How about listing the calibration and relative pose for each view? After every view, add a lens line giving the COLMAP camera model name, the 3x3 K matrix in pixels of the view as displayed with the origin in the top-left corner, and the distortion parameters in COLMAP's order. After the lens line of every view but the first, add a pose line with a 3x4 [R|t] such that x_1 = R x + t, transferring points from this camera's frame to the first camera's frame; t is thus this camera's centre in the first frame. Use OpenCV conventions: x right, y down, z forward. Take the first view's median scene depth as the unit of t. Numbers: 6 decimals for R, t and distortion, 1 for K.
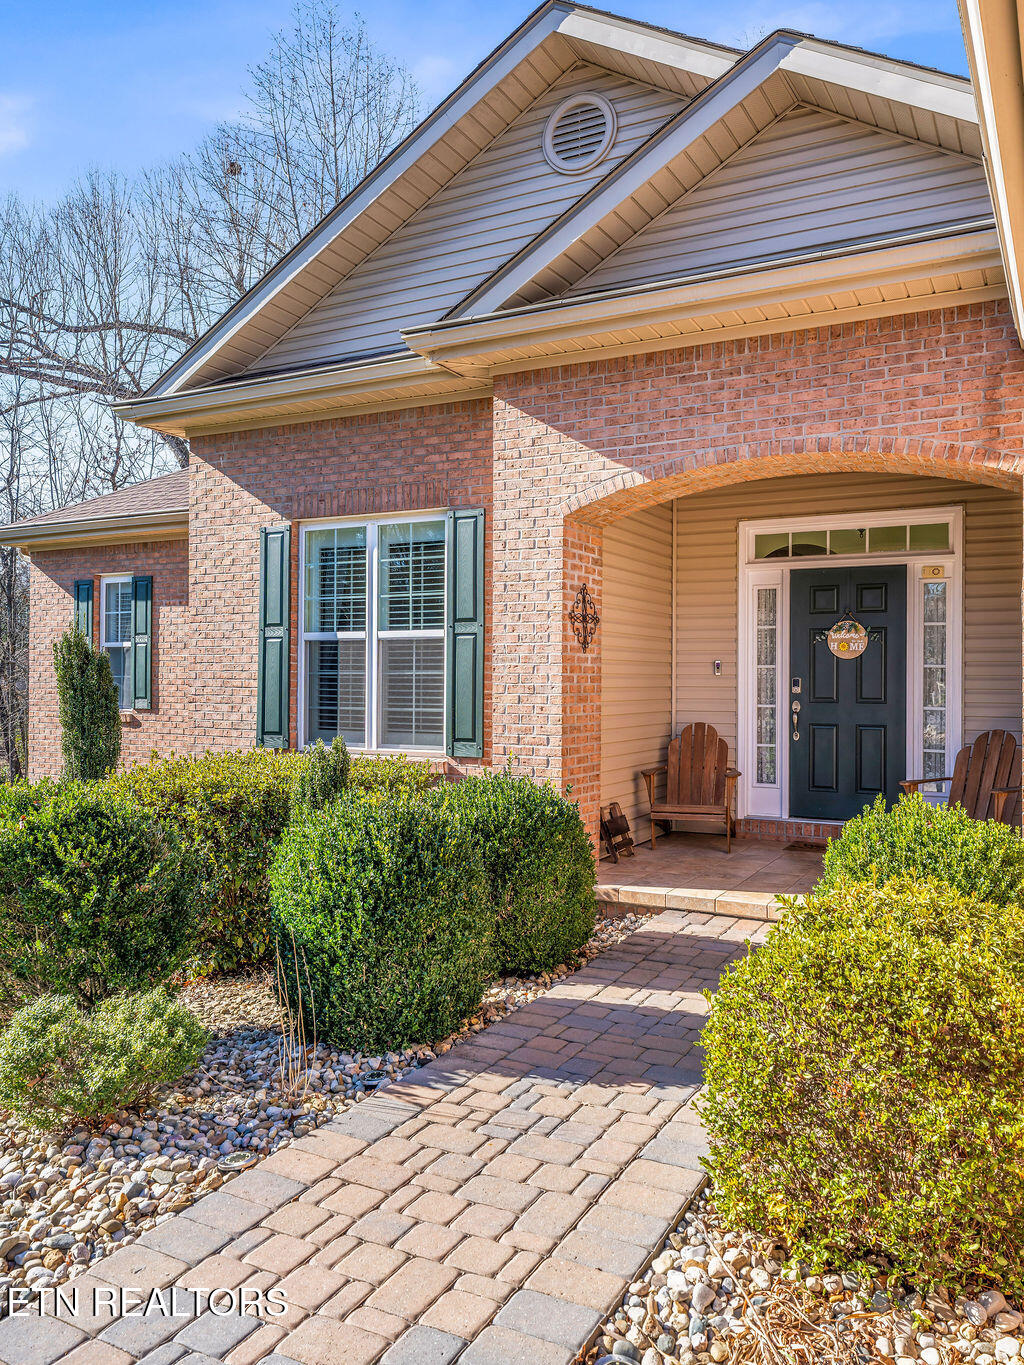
lens RADIAL K [[999.1, 0, 512.0], [0, 999.1, 682.5], [0, 0, 1]] dist [-0.002024, 0.050822]
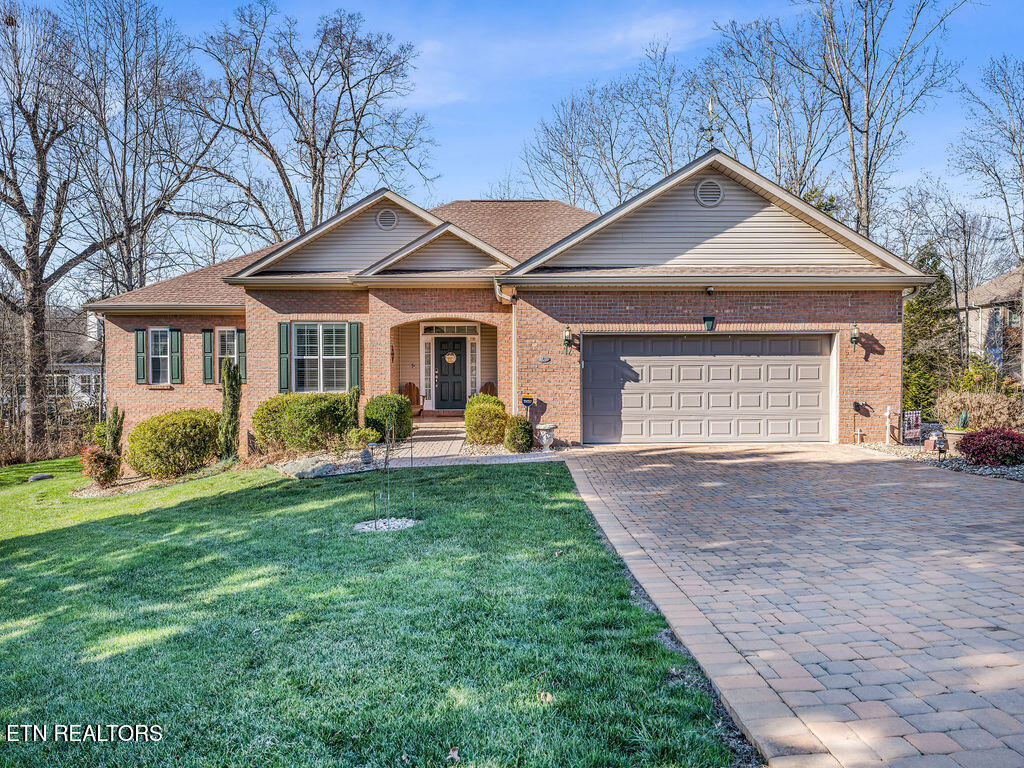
lens RADIAL K [[685.4, 0, 512.0], [0, 685.4, 384.0], [0, 0, 1]] dist [0.000096, 0.000006]
pose [[0.865691, -0.021659, 0.500109, -0.689538], [0.006543, 0.999468, 0.031960, -0.026738], [-0.500535, -0.024395, 0.865372, -1.202170]]
